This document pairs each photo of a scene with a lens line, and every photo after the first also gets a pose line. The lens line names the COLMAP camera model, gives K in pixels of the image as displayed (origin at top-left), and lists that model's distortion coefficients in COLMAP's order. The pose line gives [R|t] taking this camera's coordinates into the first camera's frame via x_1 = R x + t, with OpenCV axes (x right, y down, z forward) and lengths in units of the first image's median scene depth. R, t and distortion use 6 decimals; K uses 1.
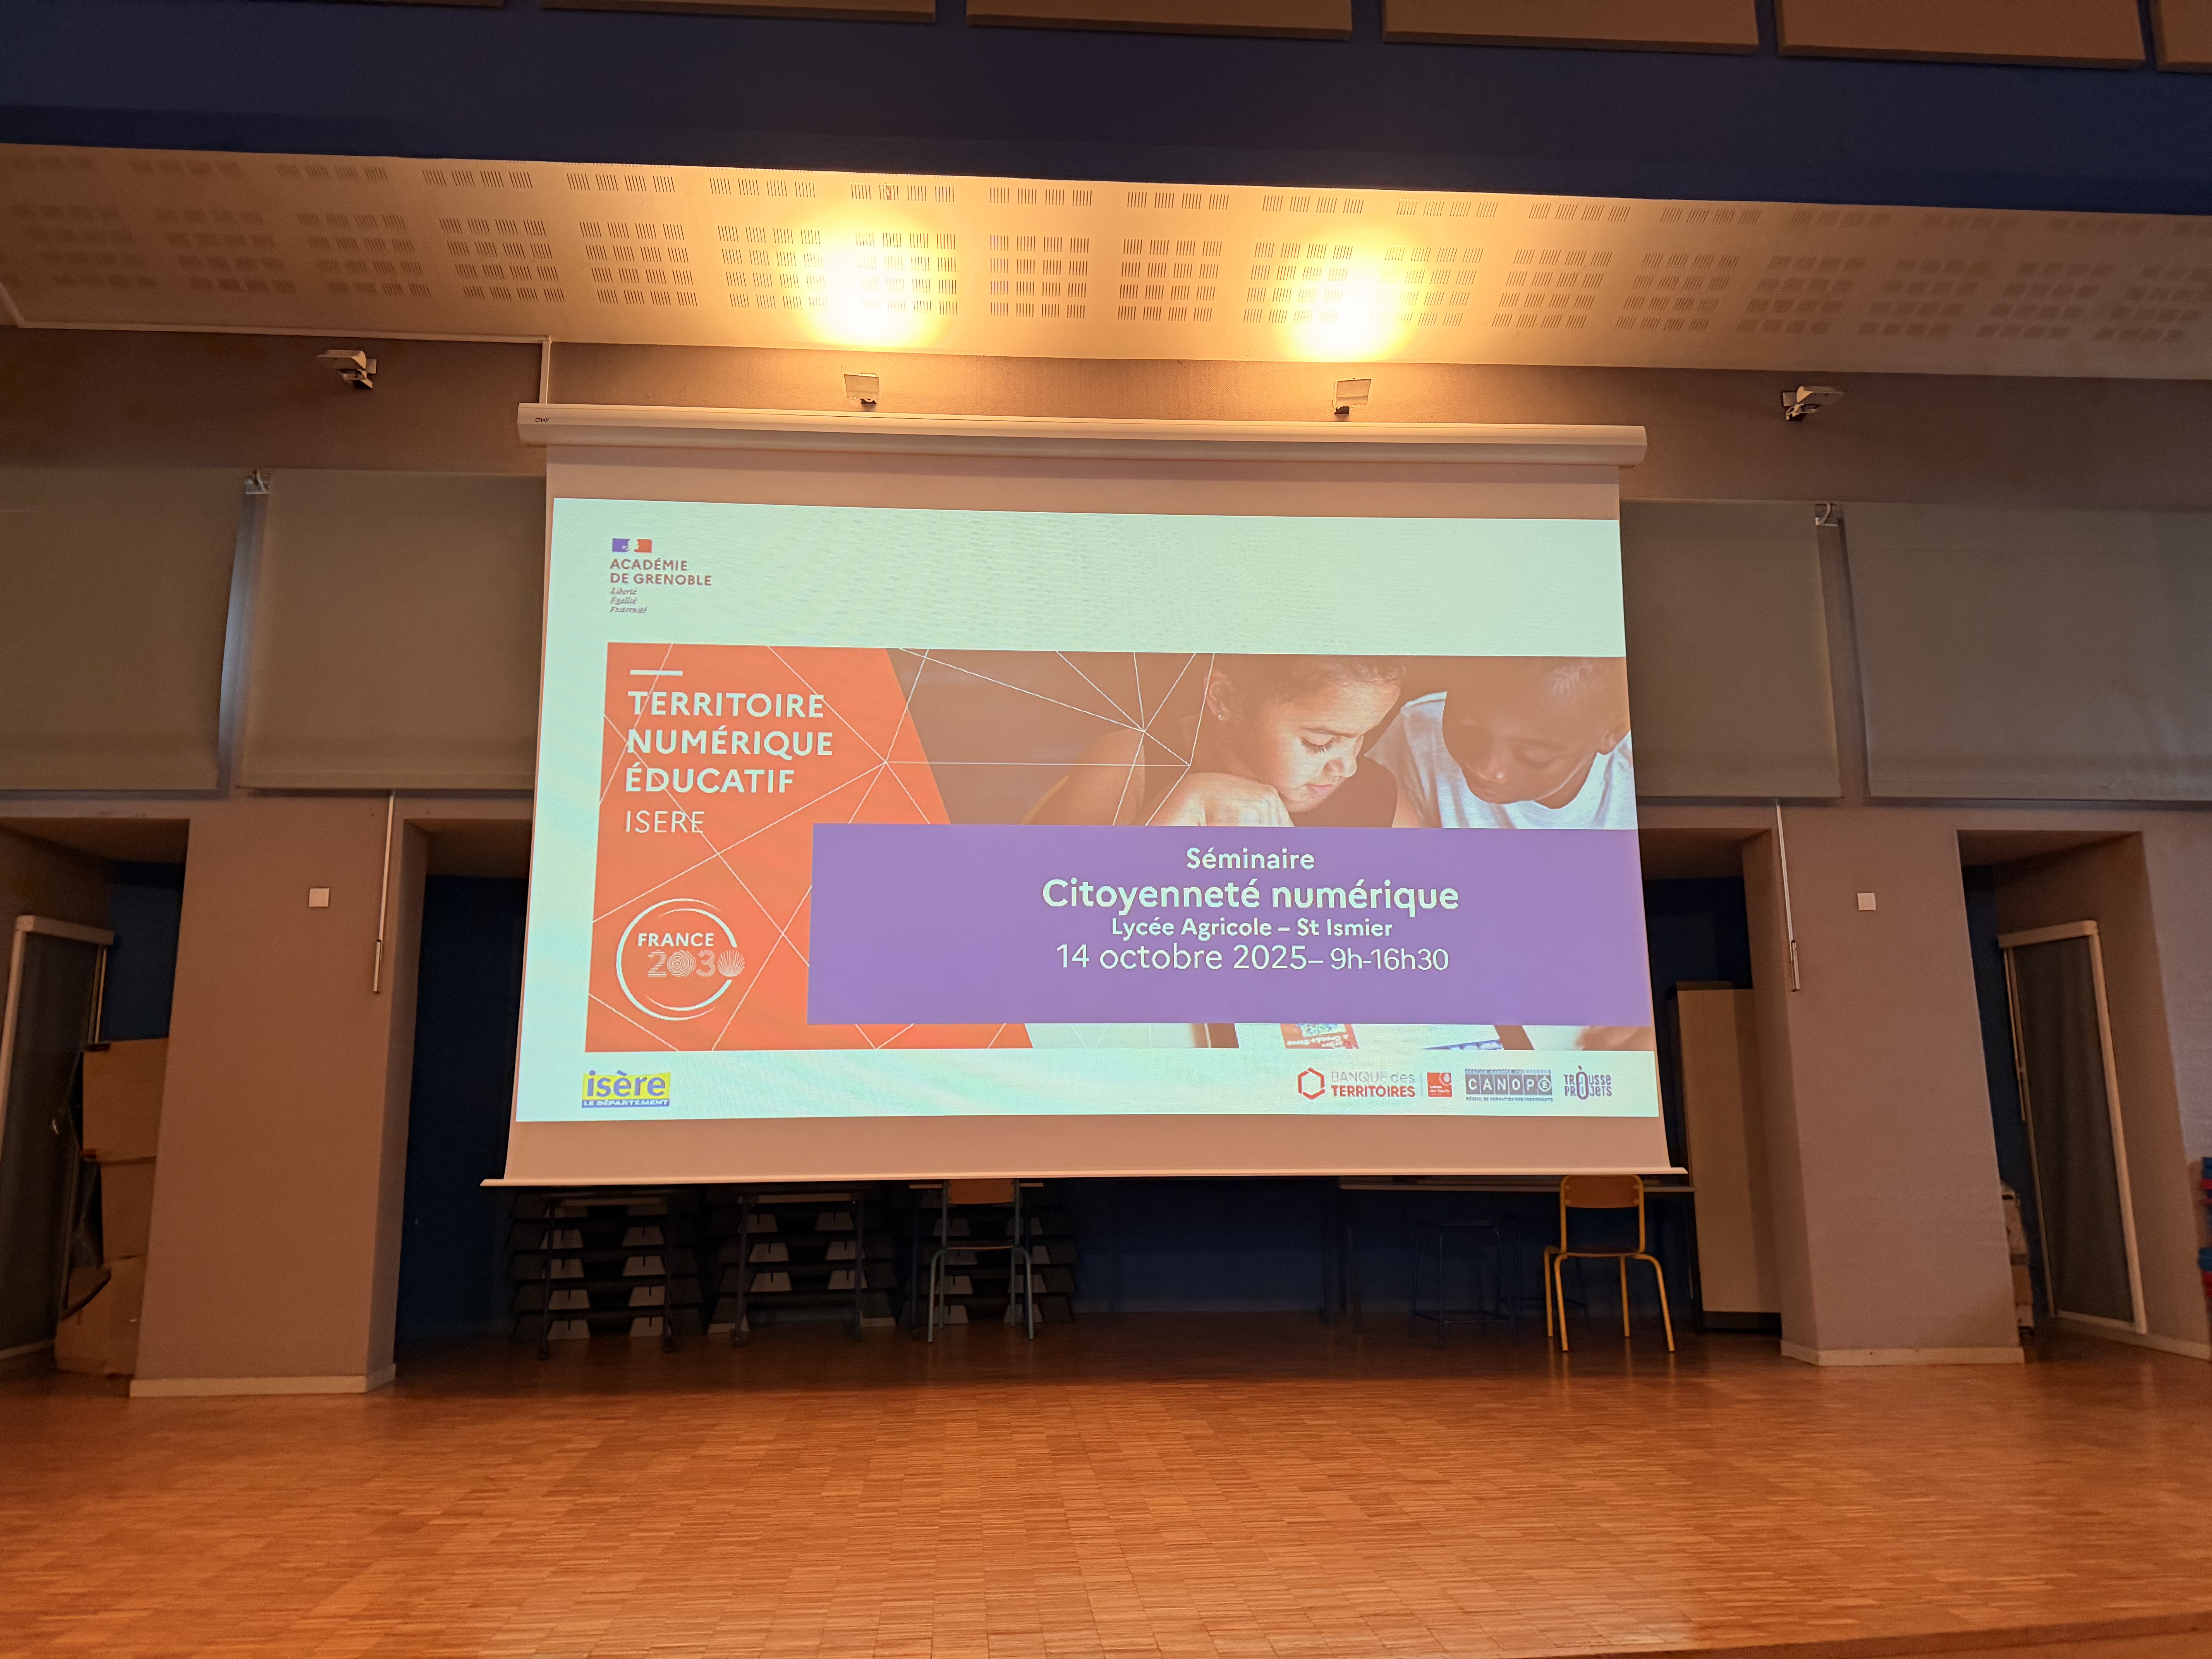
lens RADIAL K [[1570.7, 0, 1108.6], [0, 1570.7, 818.4], [0, 0, 1]] dist [0.006856, -0.010208]
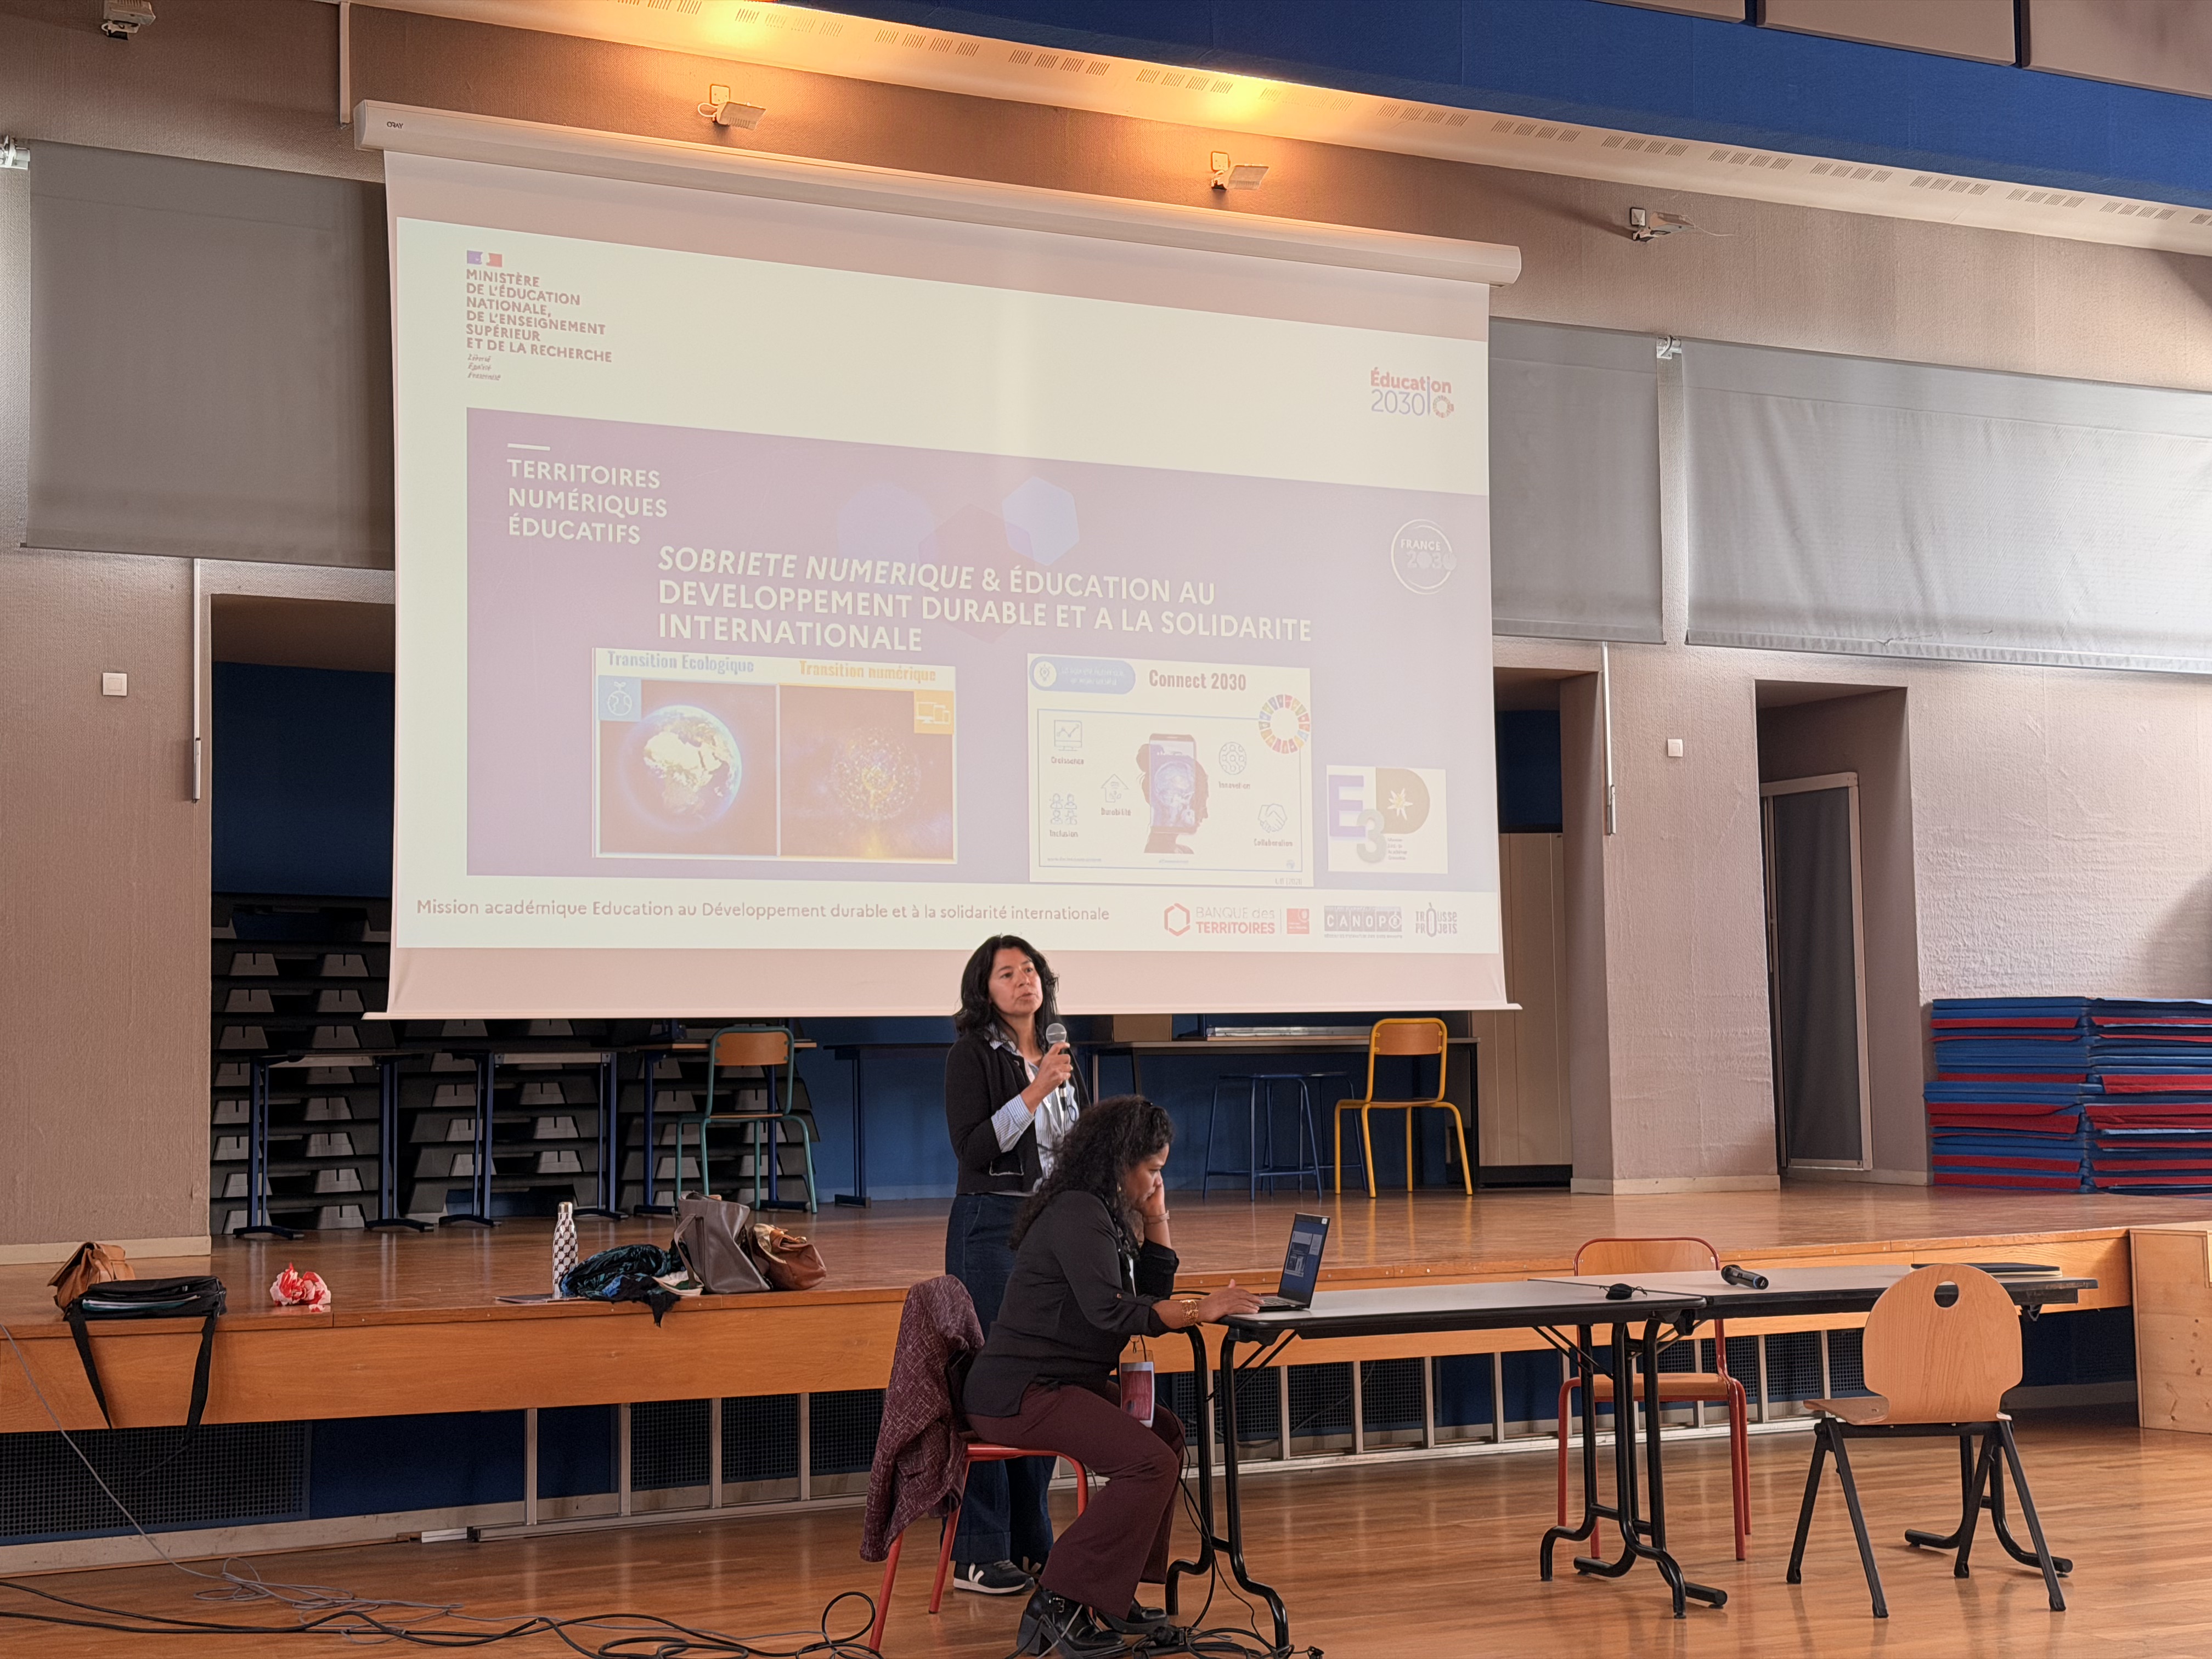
lens RADIAL K [[3083.3, 0, 1121.2], [0, 3083.3, 802.3], [0, 0, 1]] dist [0.121434, 0.000000]
pose [[0.917368, 0.025393, 0.397229, -0.649491], [-0.061999, 0.994898, 0.079582, -0.049128], [-0.393182, -0.097634, 0.914262, -0.695528]]
